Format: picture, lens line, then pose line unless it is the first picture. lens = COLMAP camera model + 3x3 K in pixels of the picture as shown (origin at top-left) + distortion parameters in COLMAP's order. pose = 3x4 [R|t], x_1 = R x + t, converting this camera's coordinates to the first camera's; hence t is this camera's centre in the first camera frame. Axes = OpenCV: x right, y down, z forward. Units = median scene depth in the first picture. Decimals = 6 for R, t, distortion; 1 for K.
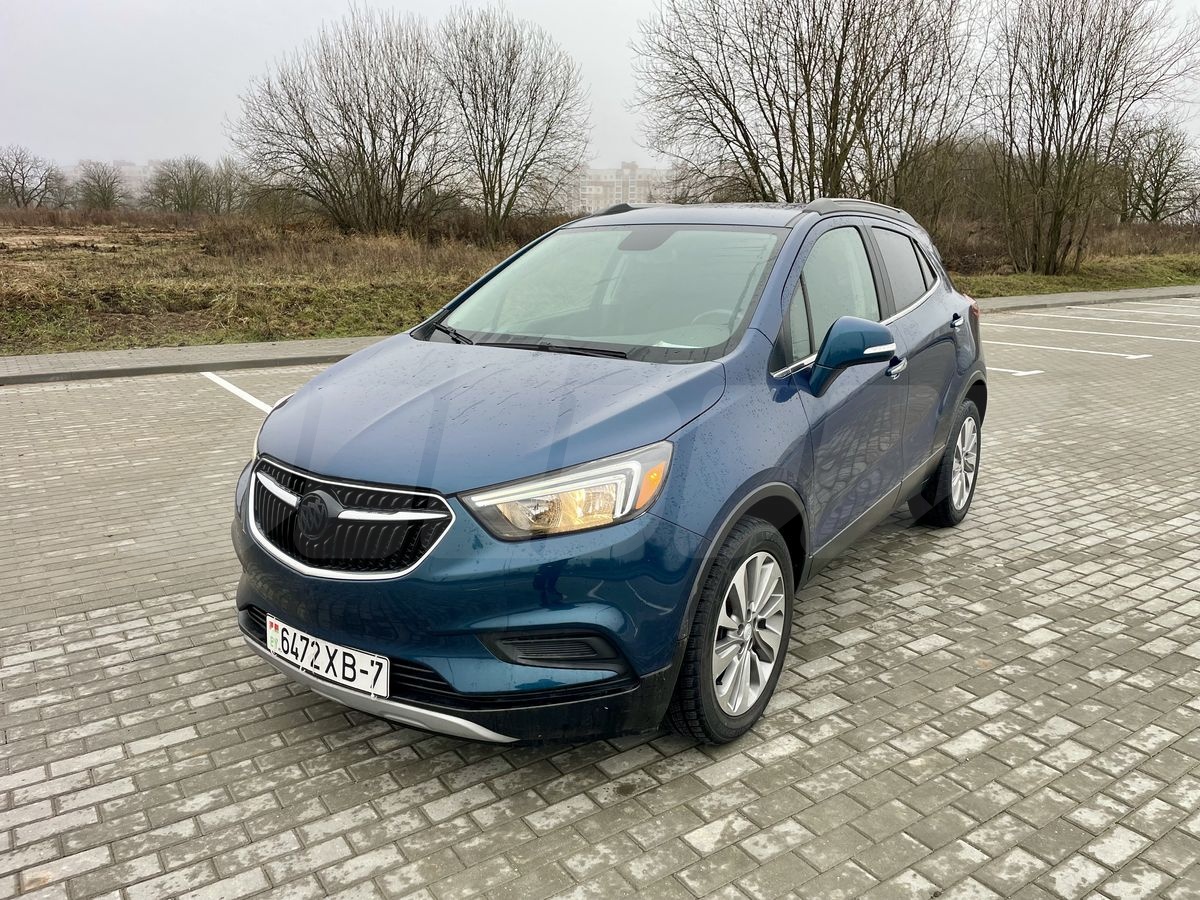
lens RADIAL K [[901.9, 0, 611.2], [0, 901.9, 450.3], [0, 0, 1]] dist [0.073831, -0.091358]
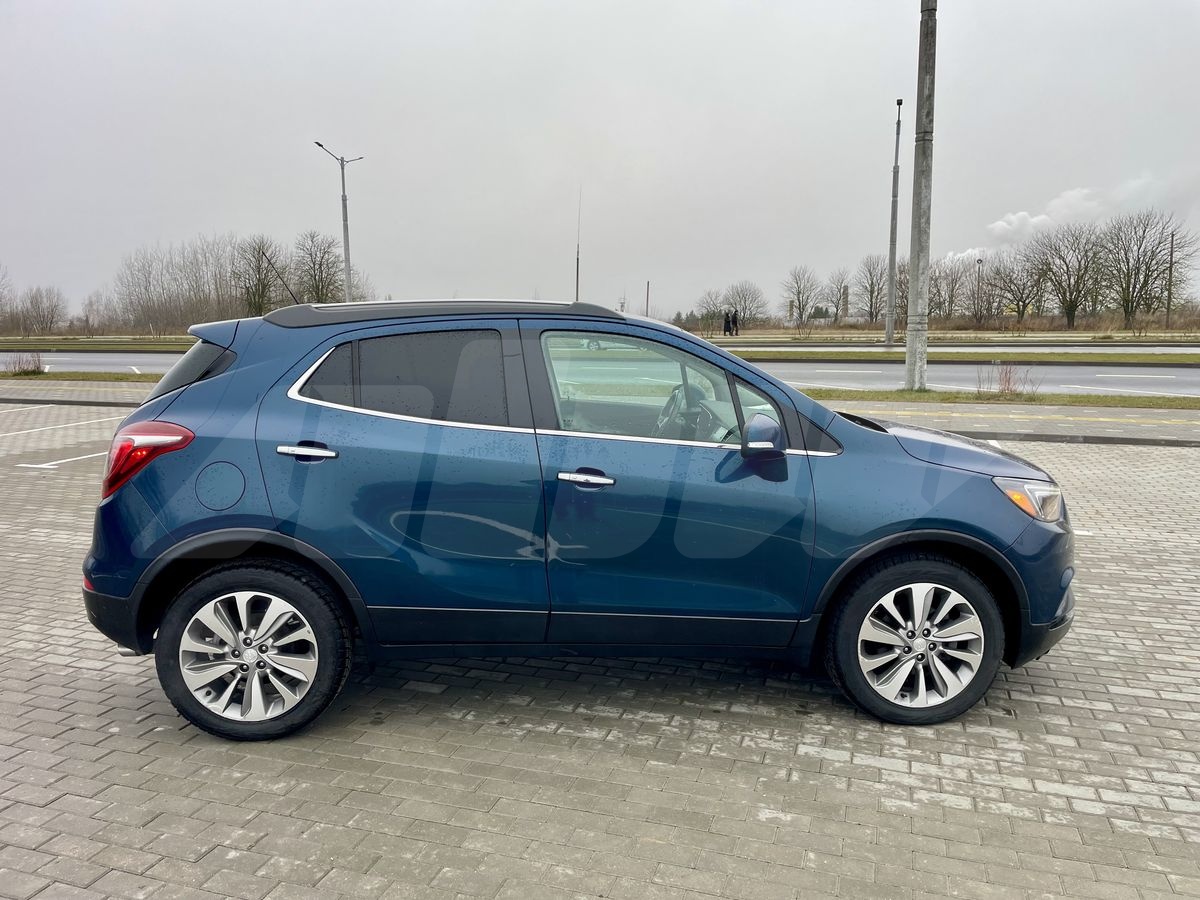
lens RADIAL K [[901.9, 0, 610.3], [0, 901.9, 456.1], [0, 0, 1]] dist [0.073831, -0.091358]
pose [[-0.613081, -0.119946, 0.780862, -1.095352], [0.174943, 0.943256, 0.282245, -0.587675], [-0.770407, 0.309645, -0.557309, 2.381526]]
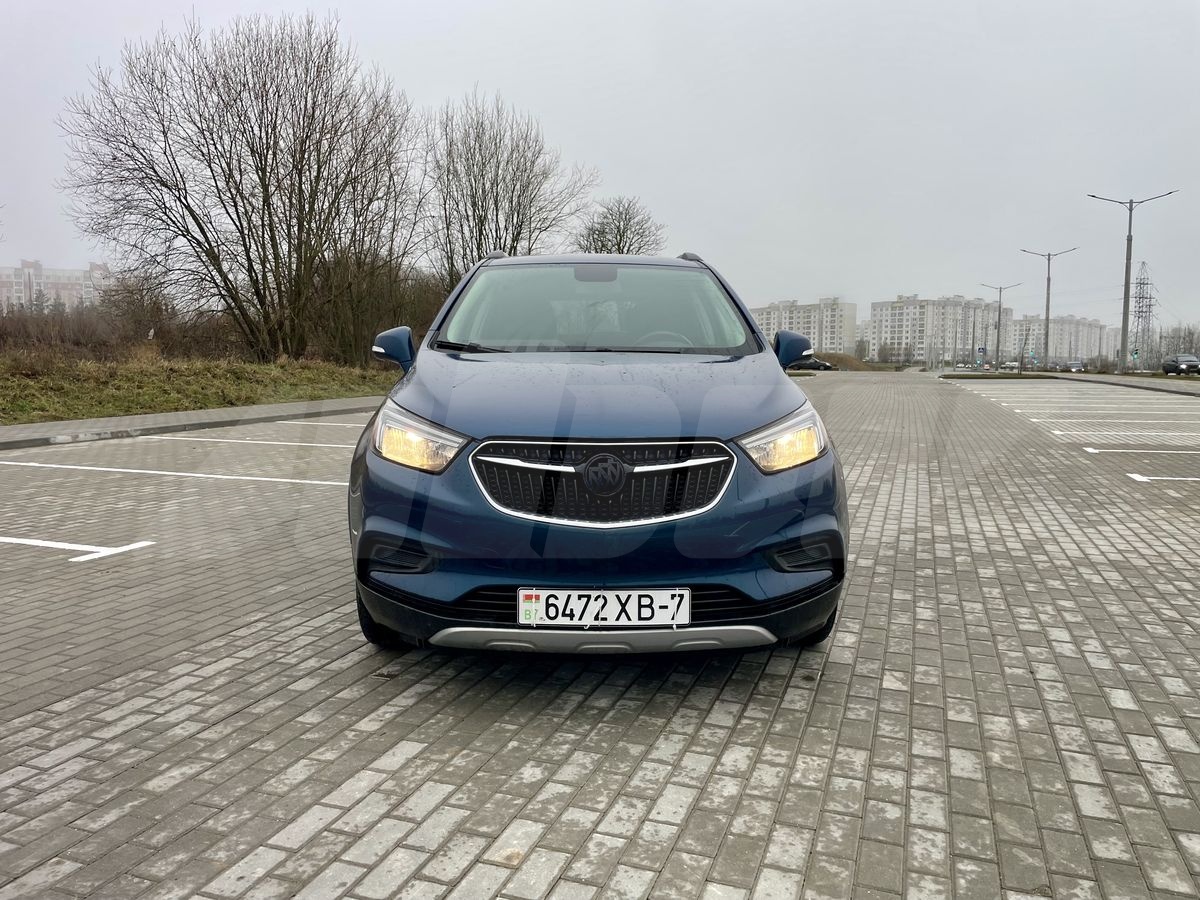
lens RADIAL K [[901.9, 0, 602.6], [0, 901.9, 437.8], [0, 0, 1]] dist [0.073831, -0.091358]
pose [[0.809396, -0.054776, 0.584703, -0.875177], [0.130660, 0.987482, -0.088361, 0.111847], [-0.572543, 0.147916, 0.806421, 0.094423]]
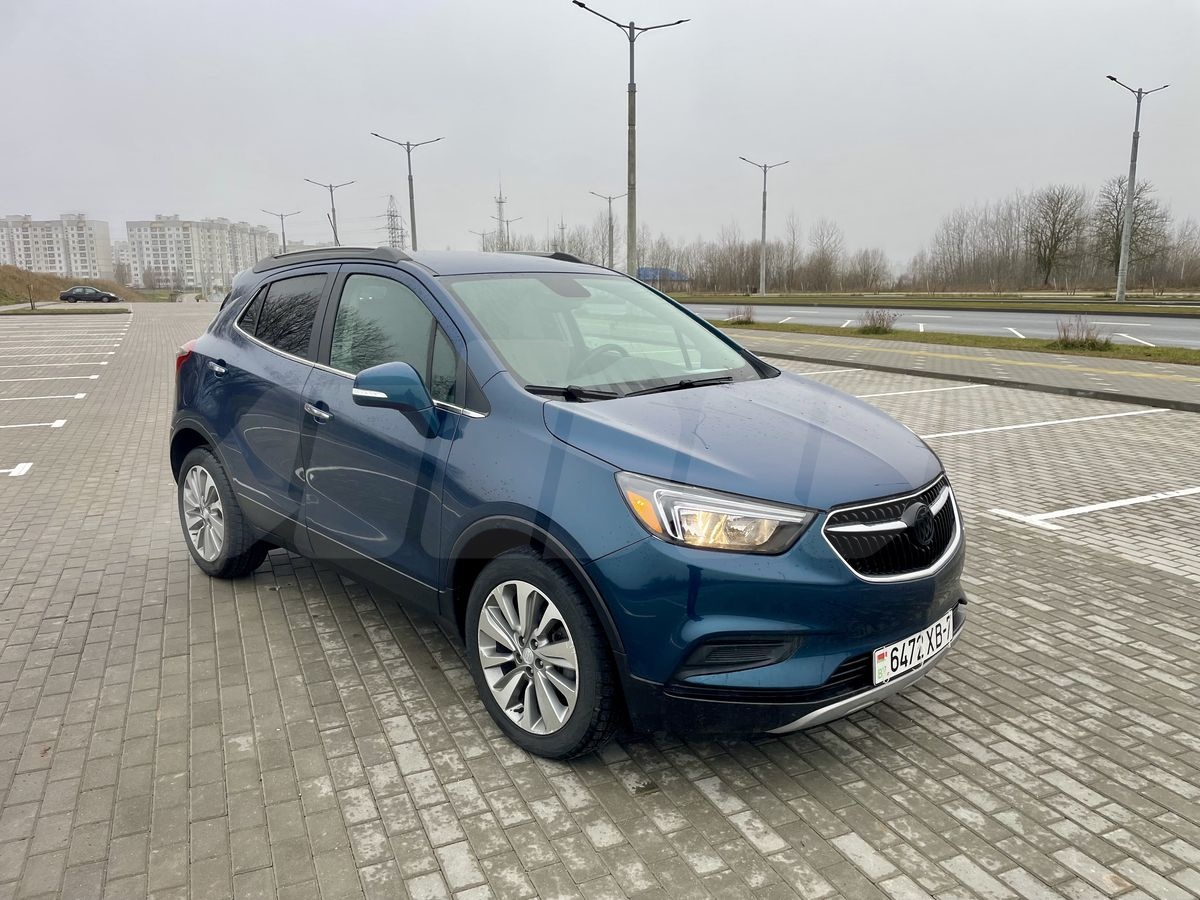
lens RADIAL K [[901.9, 0, 611.3], [0, 901.9, 459.6], [0, 0, 1]] dist [0.073831, -0.091358]
pose [[0.177700, -0.195673, 0.964435, -1.359008], [0.223935, 0.962361, 0.153992, -0.250749], [-0.958267, 0.188607, 0.214830, 1.007965]]
